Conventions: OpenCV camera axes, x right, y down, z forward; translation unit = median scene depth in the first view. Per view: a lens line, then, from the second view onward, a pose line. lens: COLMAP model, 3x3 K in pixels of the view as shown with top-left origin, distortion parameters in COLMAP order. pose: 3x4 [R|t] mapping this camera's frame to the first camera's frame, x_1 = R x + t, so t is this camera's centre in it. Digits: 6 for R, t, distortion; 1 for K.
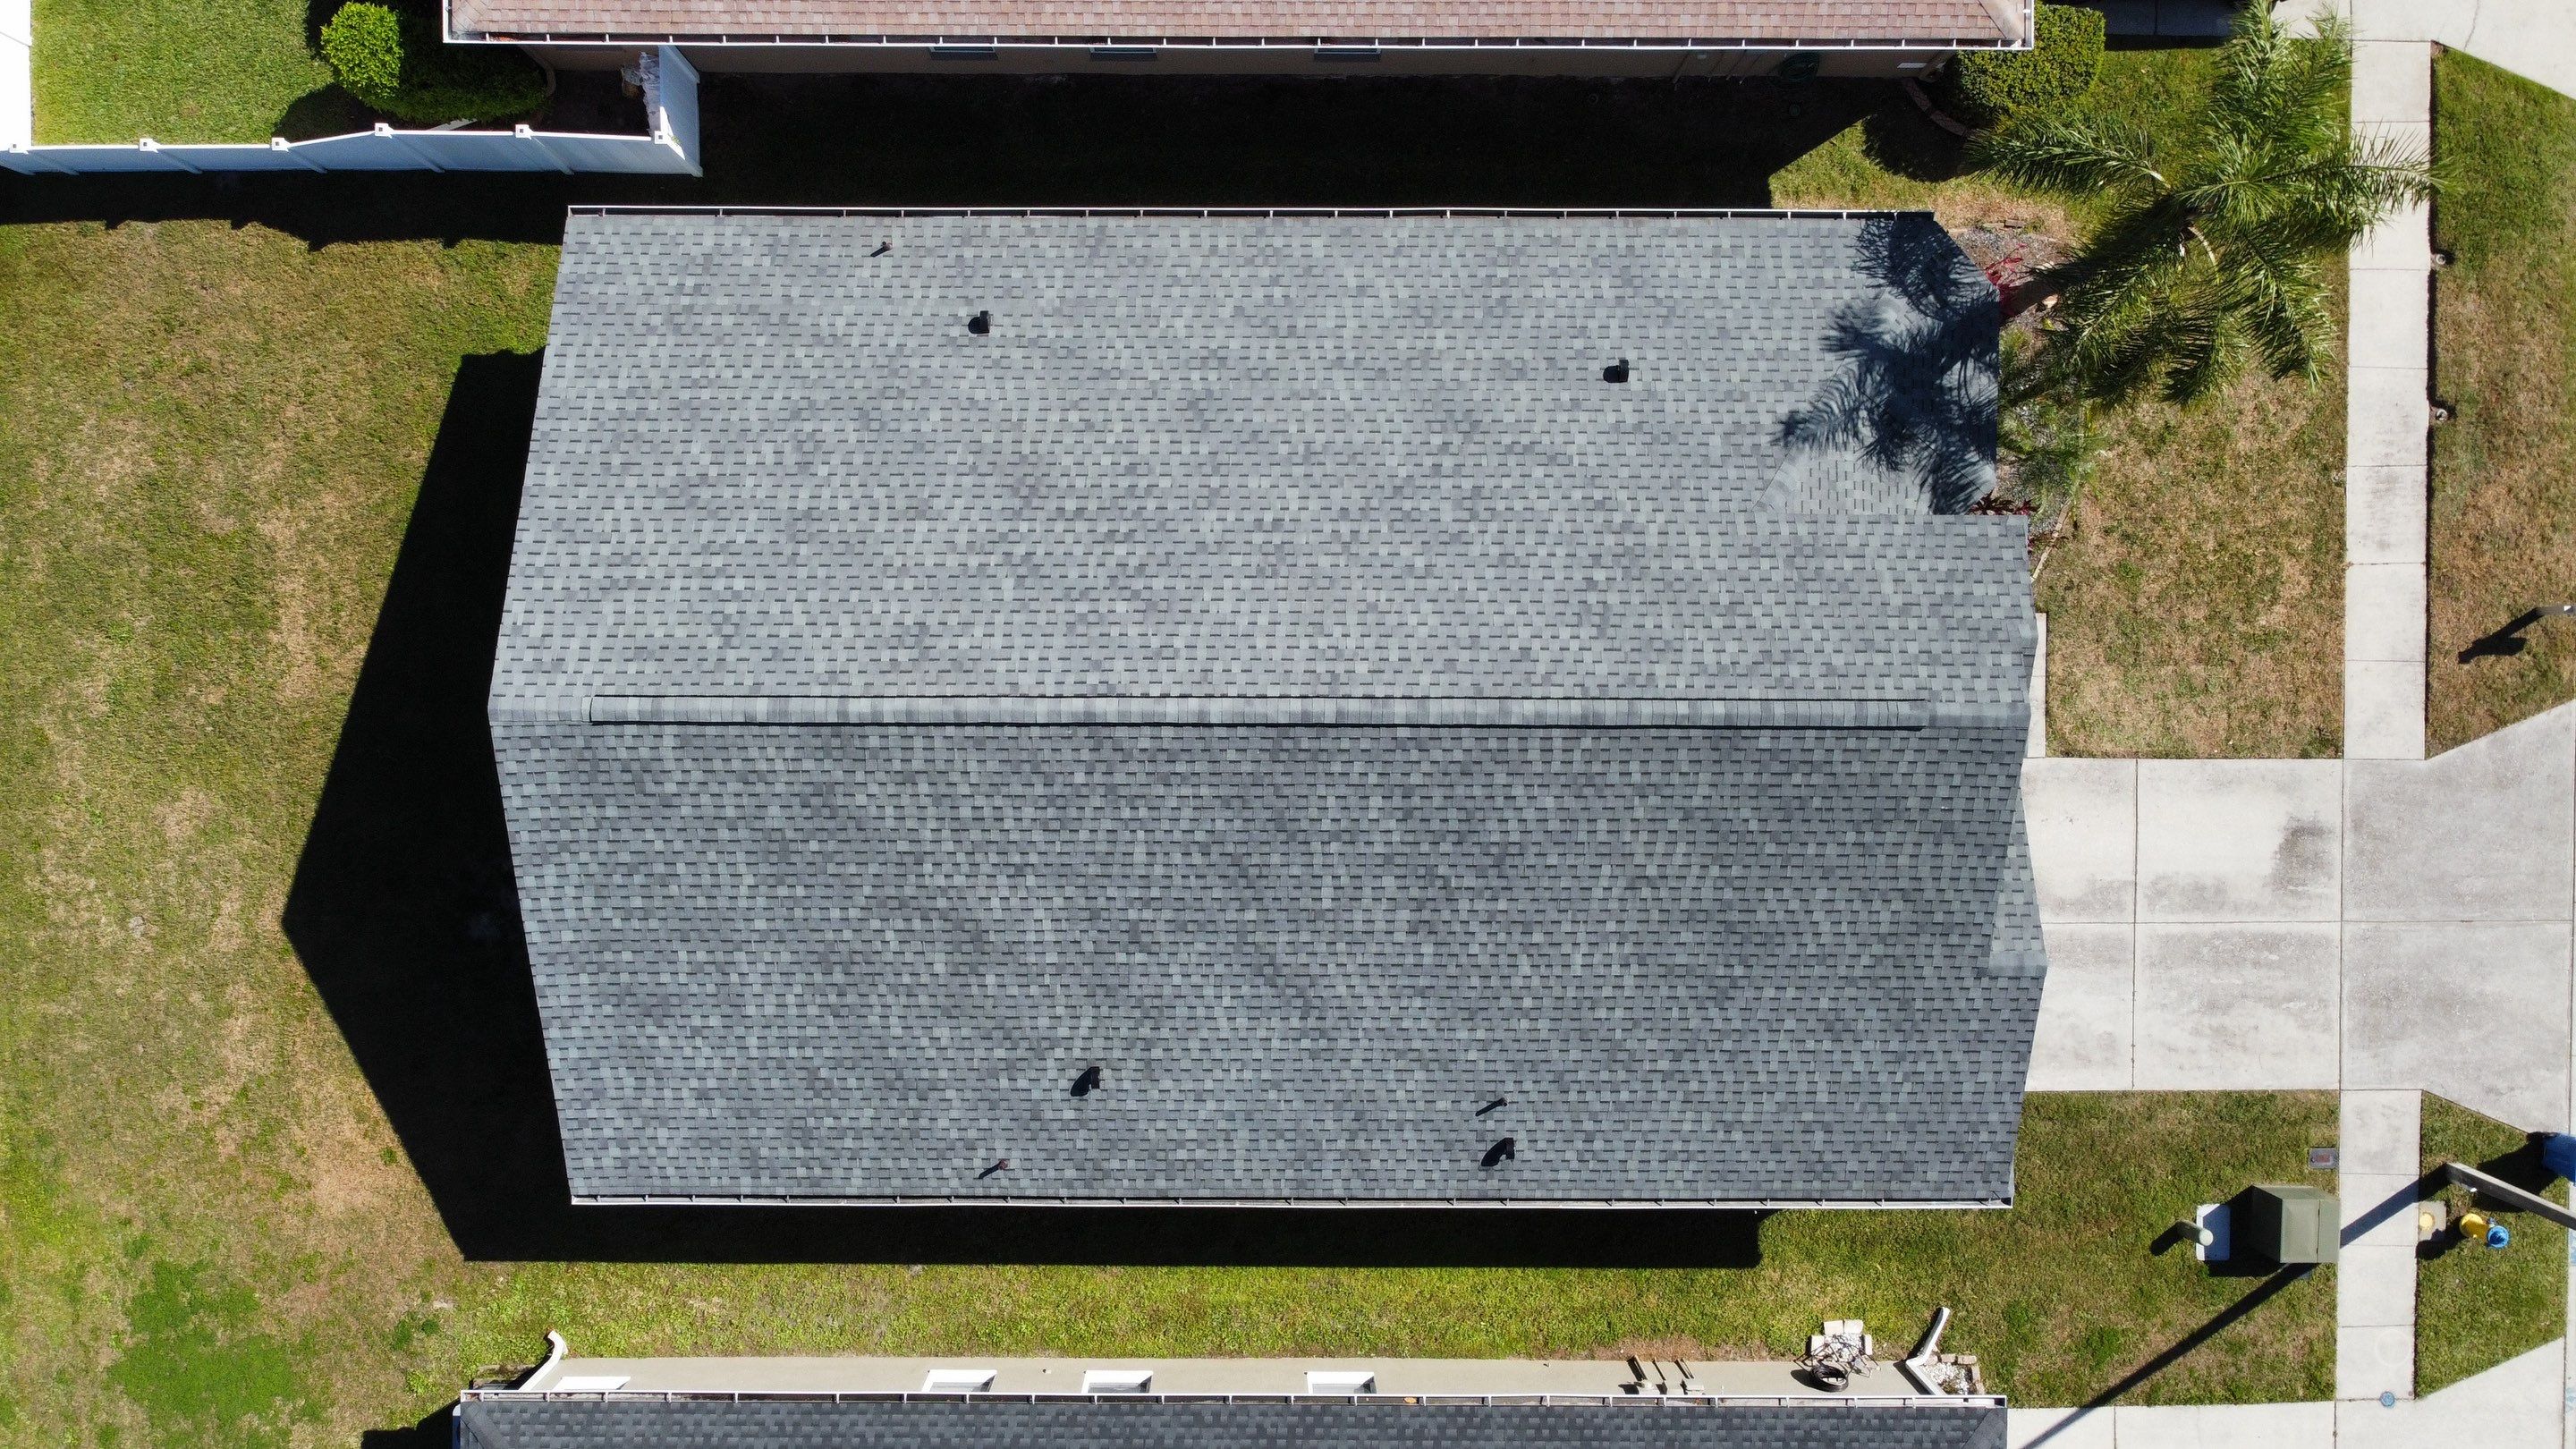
lens RADIAL K [[1961.4, 0, 1251.8], [0, 1961.4, 698.9], [0, 0, 1]] dist [0.014227, -0.024450]
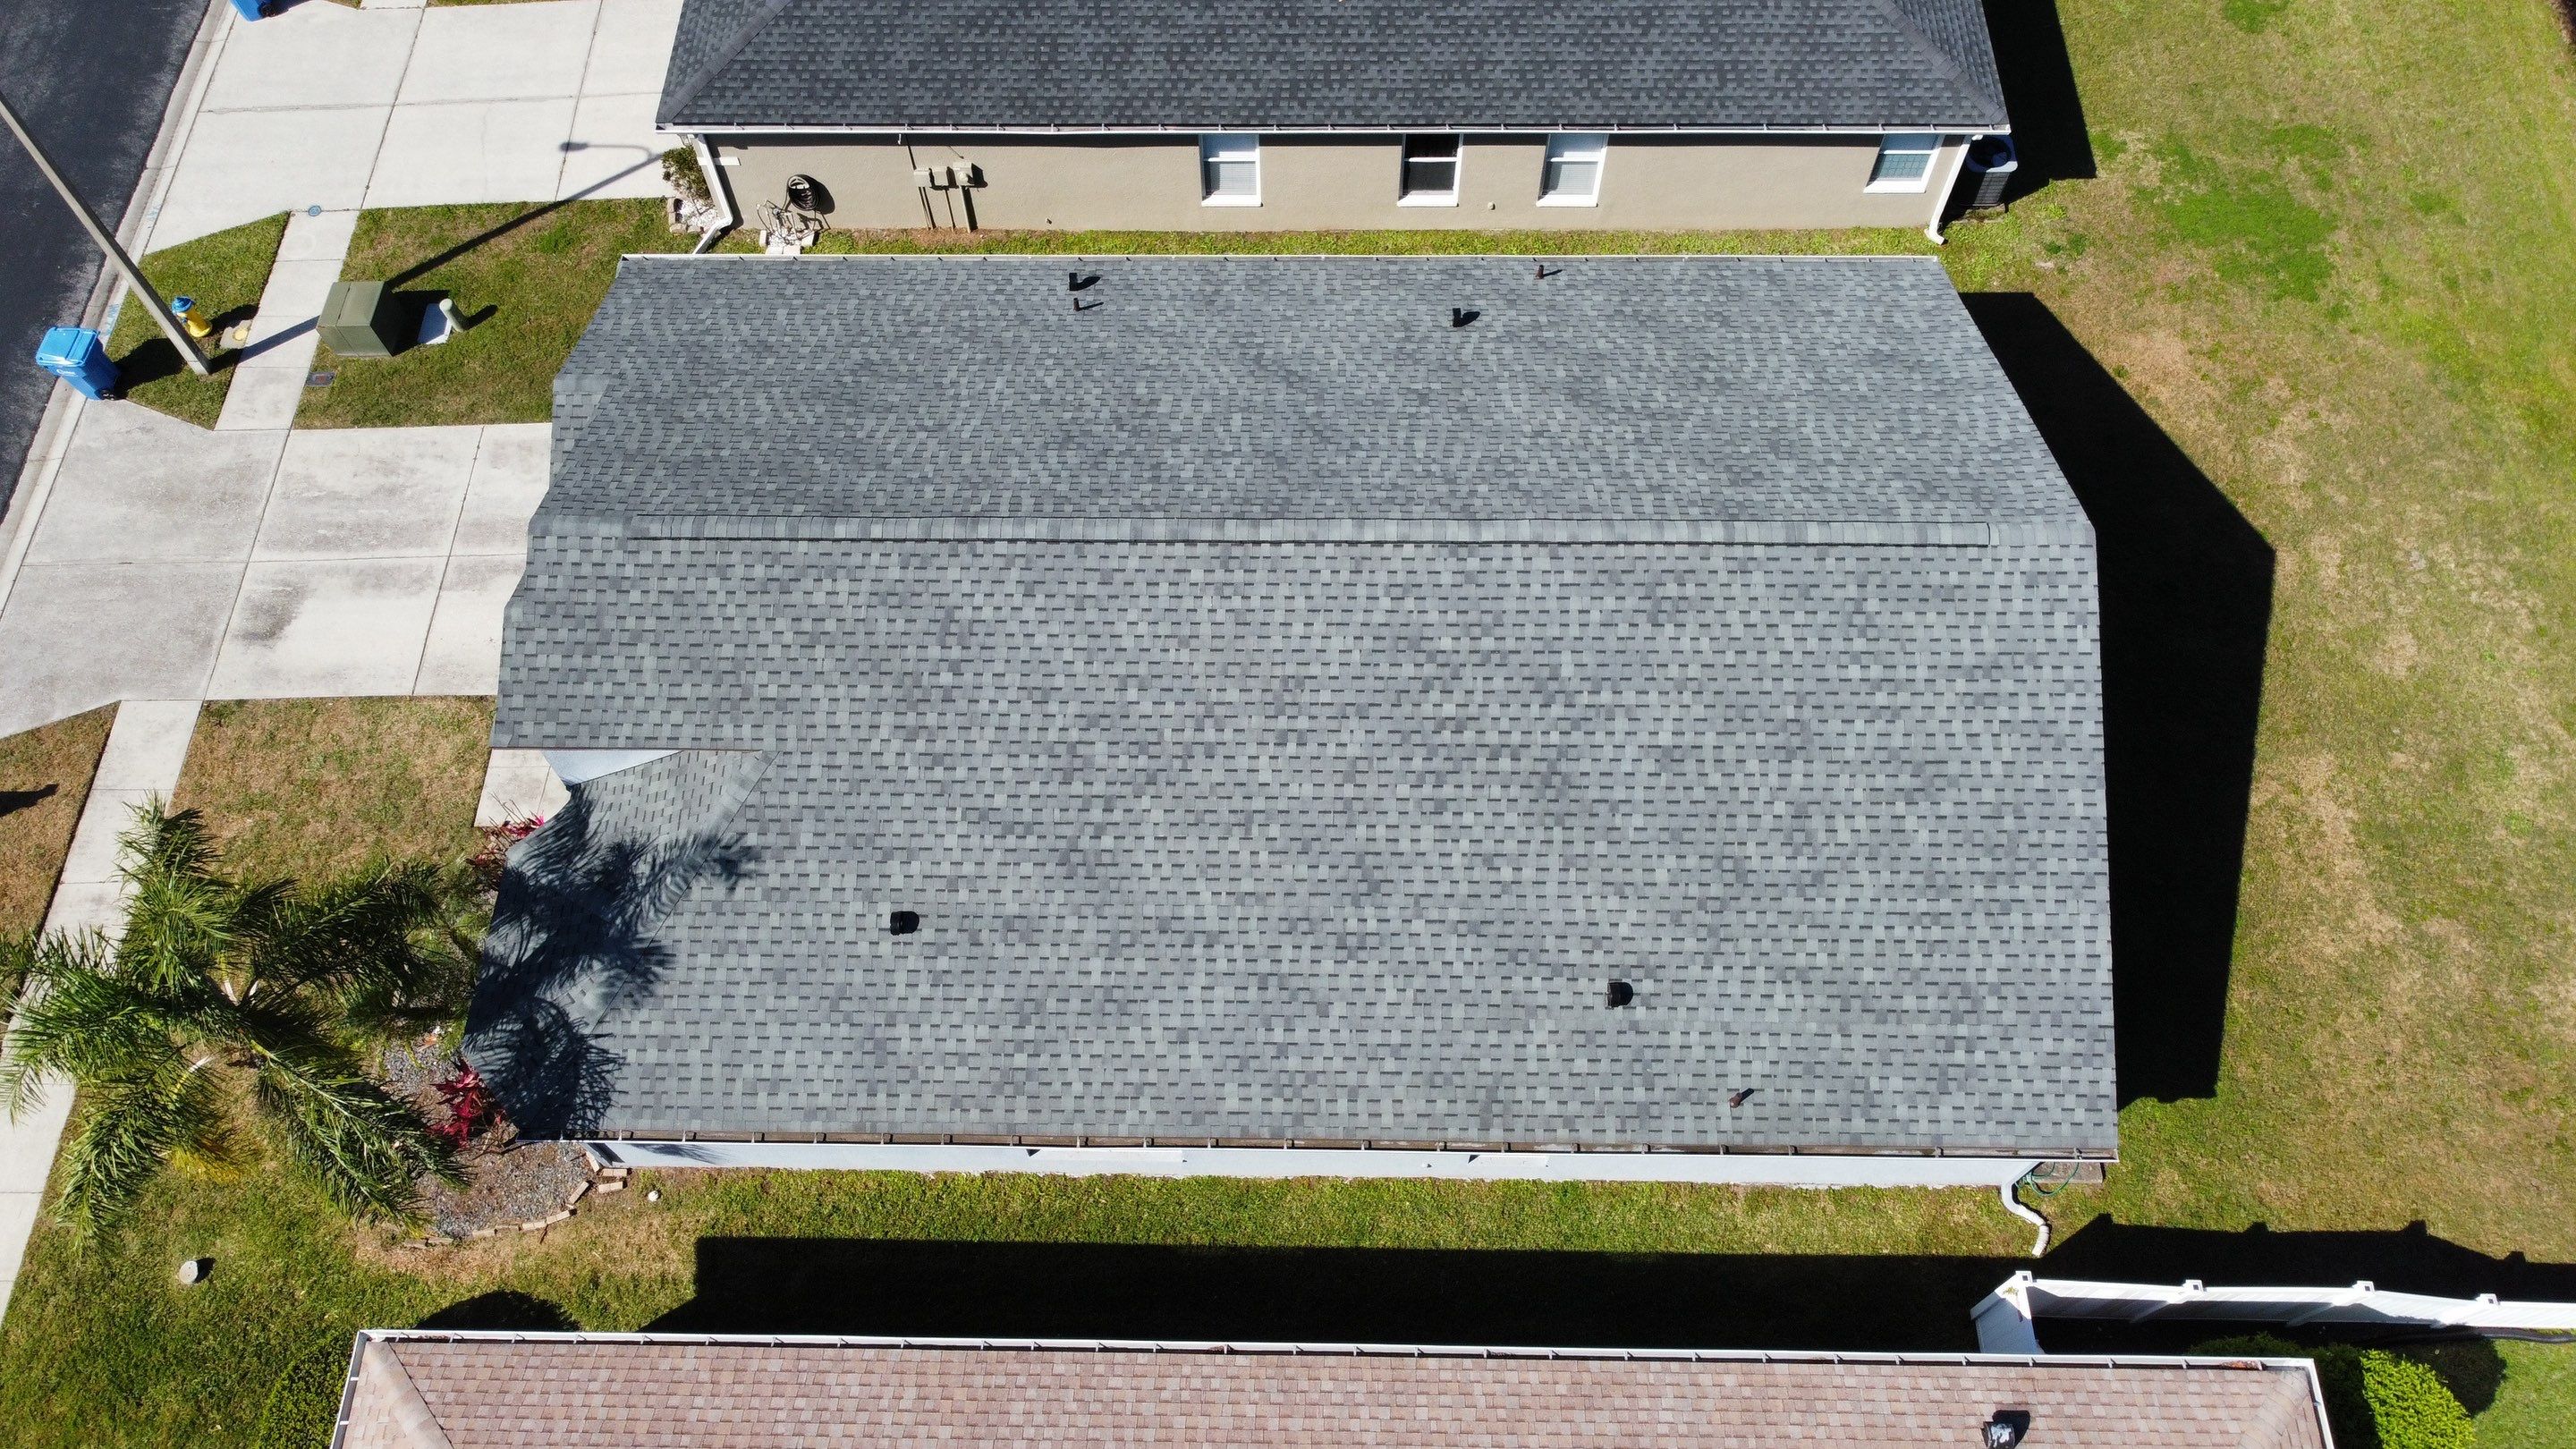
lens RADIAL K [[1961.4, 0, 1252.4], [0, 1961.4, 694.3], [0, 0, 1]] dist [0.014227, -0.024450]
pose [[-0.999719, -0.004699, 0.023255, 0.005756], [0.015259, -0.877914, 0.478575, -0.493254], [0.018168, 0.478796, 0.877738, 0.159753]]
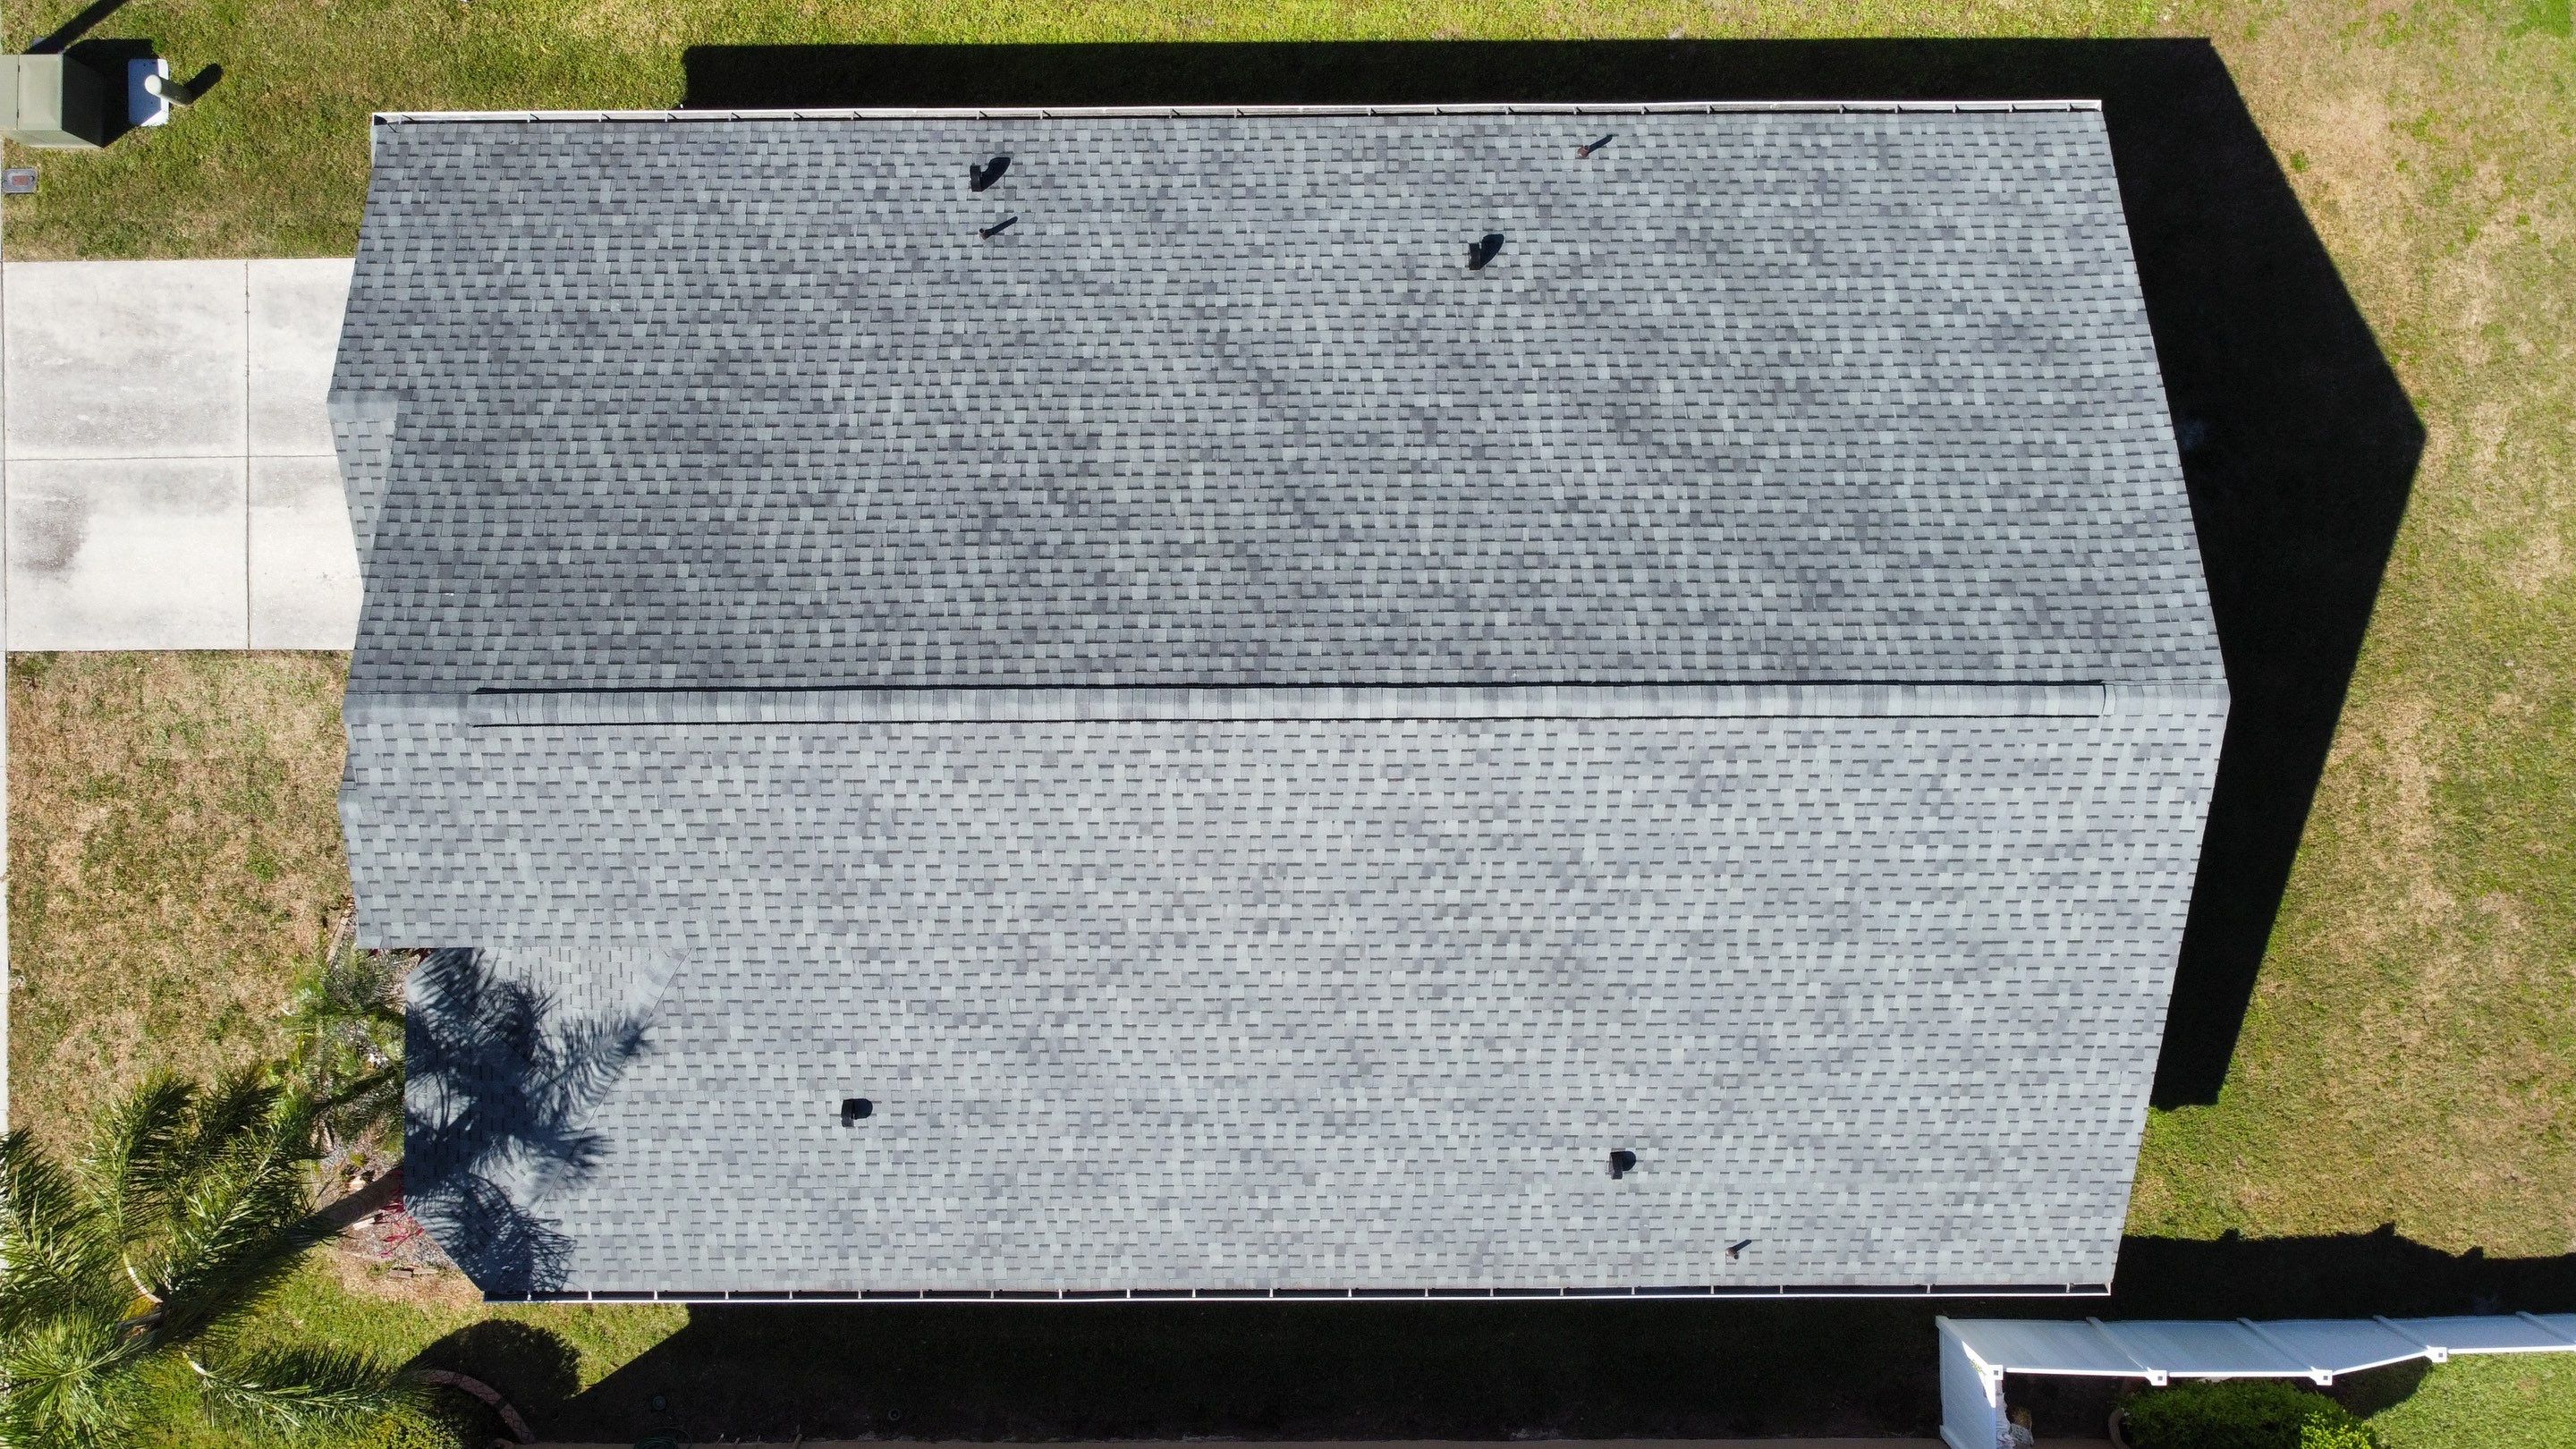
lens RADIAL K [[1961.4, 0, 1251.8], [0, 1961.4, 703.7], [0, 0, 1]] dist [0.014227, -0.024450]
pose [[-0.999954, 0.009087, 0.003003, 0.013858], [-0.009122, -0.999887, -0.011939, 0.014870], [0.002895, -0.011966, 0.999924, 0.166928]]
